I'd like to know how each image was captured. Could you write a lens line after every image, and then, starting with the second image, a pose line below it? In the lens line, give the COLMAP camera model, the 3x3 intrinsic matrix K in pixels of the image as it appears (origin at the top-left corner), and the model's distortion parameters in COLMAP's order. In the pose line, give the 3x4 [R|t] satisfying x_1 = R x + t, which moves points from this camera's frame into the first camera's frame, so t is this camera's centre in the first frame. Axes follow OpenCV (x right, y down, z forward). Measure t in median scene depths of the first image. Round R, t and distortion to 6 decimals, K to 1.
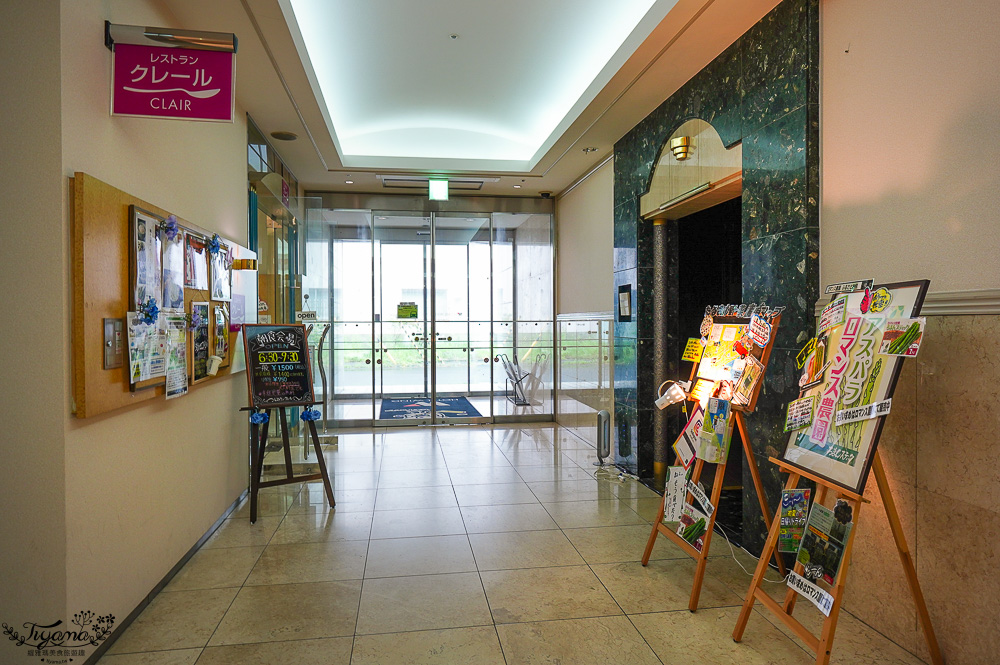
lens RADIAL K [[634.7, 0, 500.0], [0, 634.7, 332.5], [0, 0, 1]] dist [0.000886, 0.000526]
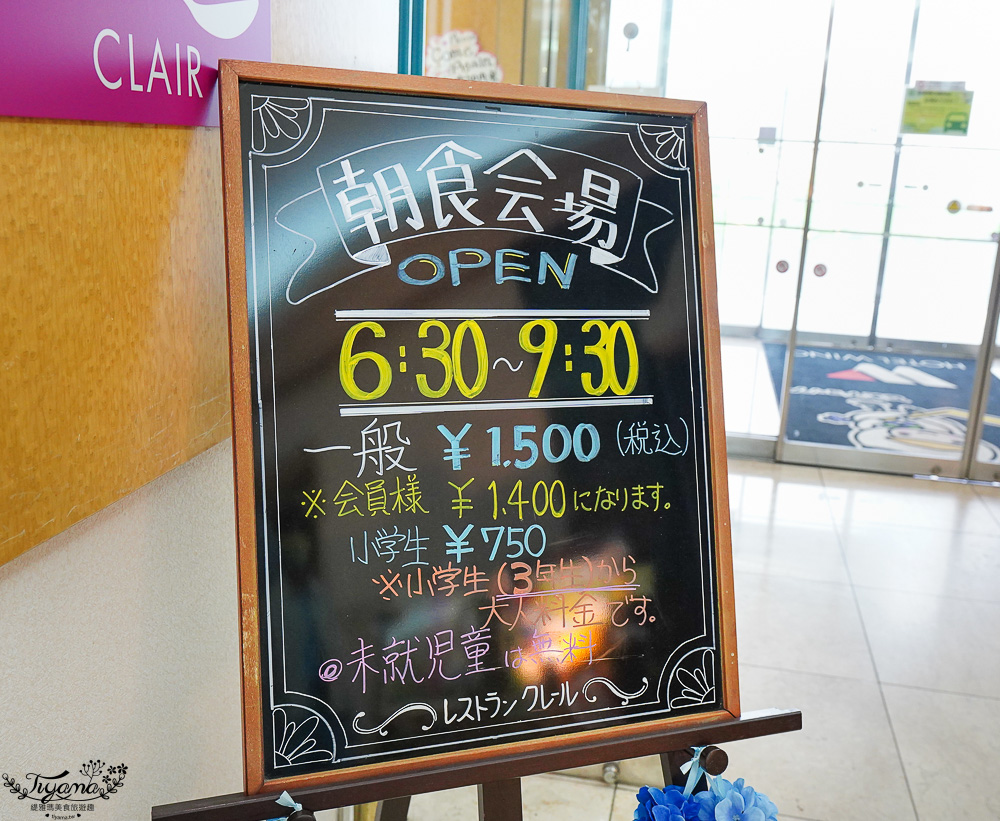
lens RADIAL K [[1000.4, 0, 500.0], [0, 1000.4, 410.5], [0, 0, 1]] dist [-0.000298, -0.001512]
pose [[0.931769, 0.135339, -0.336884, -0.278170], [-0.053317, 0.968869, 0.241765, 0.001064], [0.359117, -0.207307, 0.909978, 0.812881]]
